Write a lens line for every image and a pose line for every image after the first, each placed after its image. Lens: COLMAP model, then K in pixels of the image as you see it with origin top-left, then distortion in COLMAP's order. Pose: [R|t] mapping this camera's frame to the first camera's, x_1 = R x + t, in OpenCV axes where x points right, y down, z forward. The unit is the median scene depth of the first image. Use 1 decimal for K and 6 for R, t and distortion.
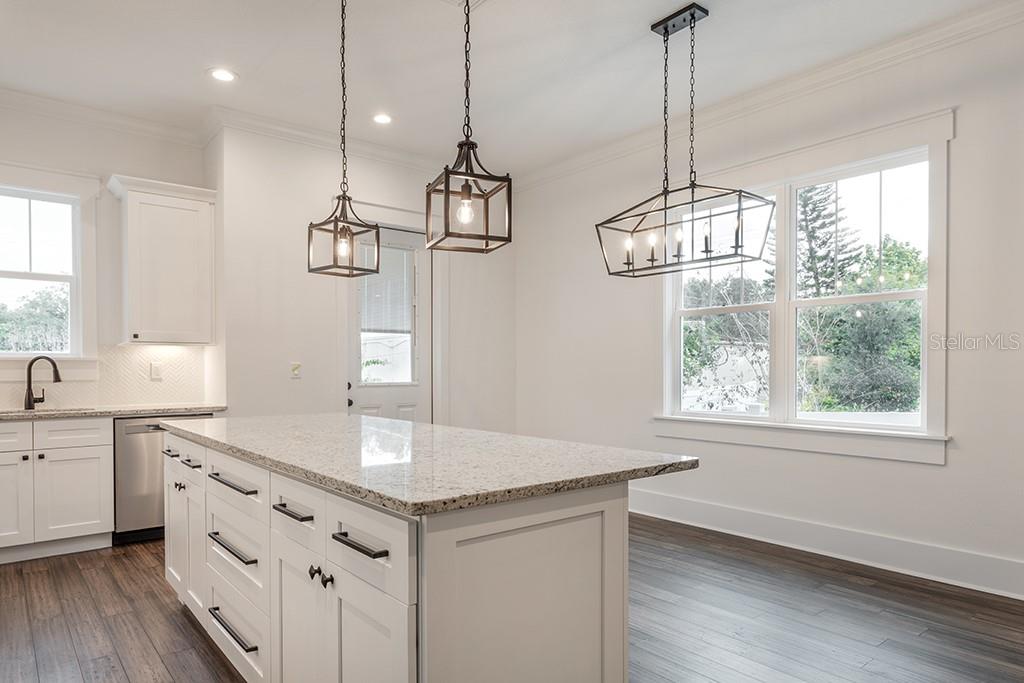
lens RADIAL K [[636.3, 0, 576.9], [0, 636.3, 378.1], [0, 0, 1]] dist [-0.039463, -0.000349]
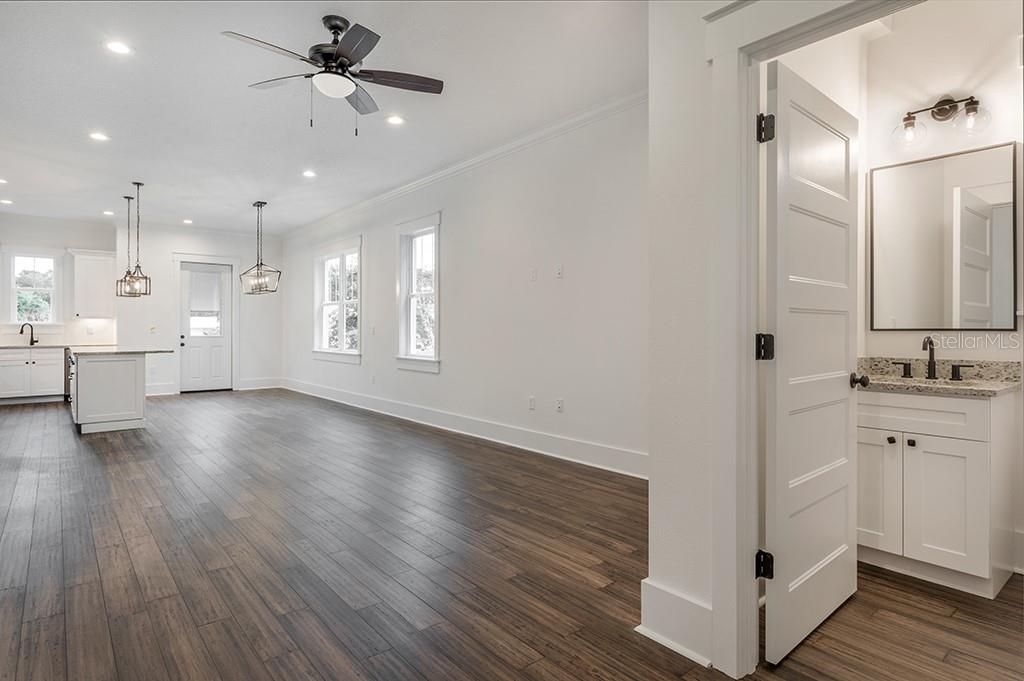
lens RADIAL K [[569.6, 0, 527.8], [0, 569.6, 341.4], [0, 0, 1]] dist [-0.004863, -0.001229]
pose [[0.998920, 0.004739, -0.046230, 1.314752], [-0.004528, 0.999979, 0.004666, 0.018897], [0.046251, -0.004452, 0.998920, -1.287508]]
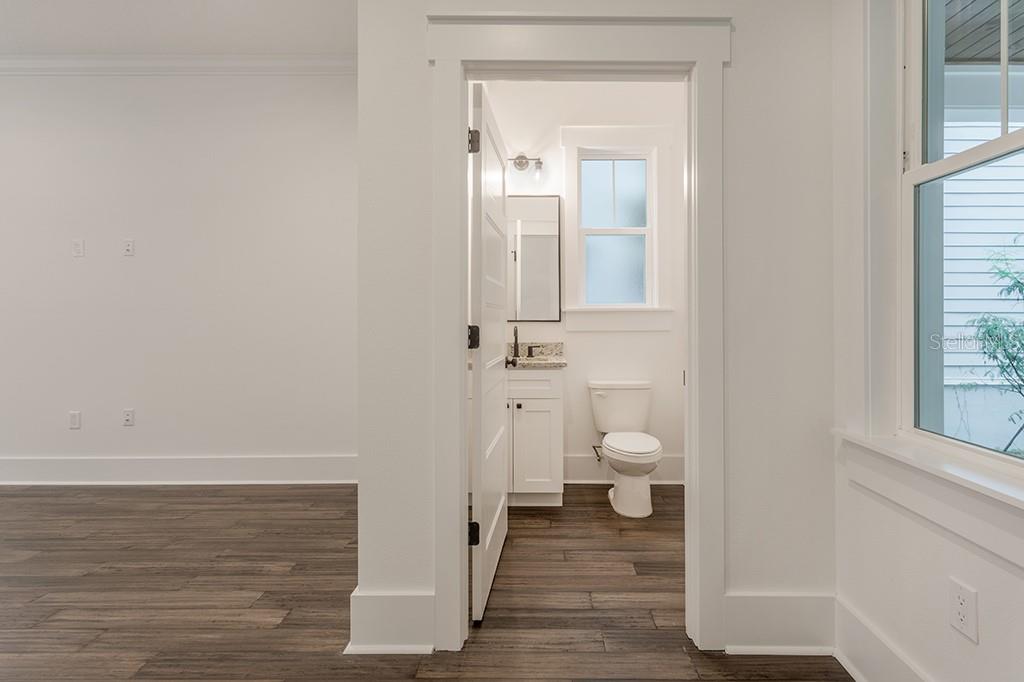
lens RADIAL K [[495.8, 0, 508.0], [0, 495.8, 324.8], [0, 0, 1]] dist [-0.000614, 0.000242]
pose [[0.671476, -0.003065, 0.741020, 1.126520], [0.009674, 0.999942, -0.004631, 0.014724], [-0.740963, 0.010279, 0.671467, -1.089667]]
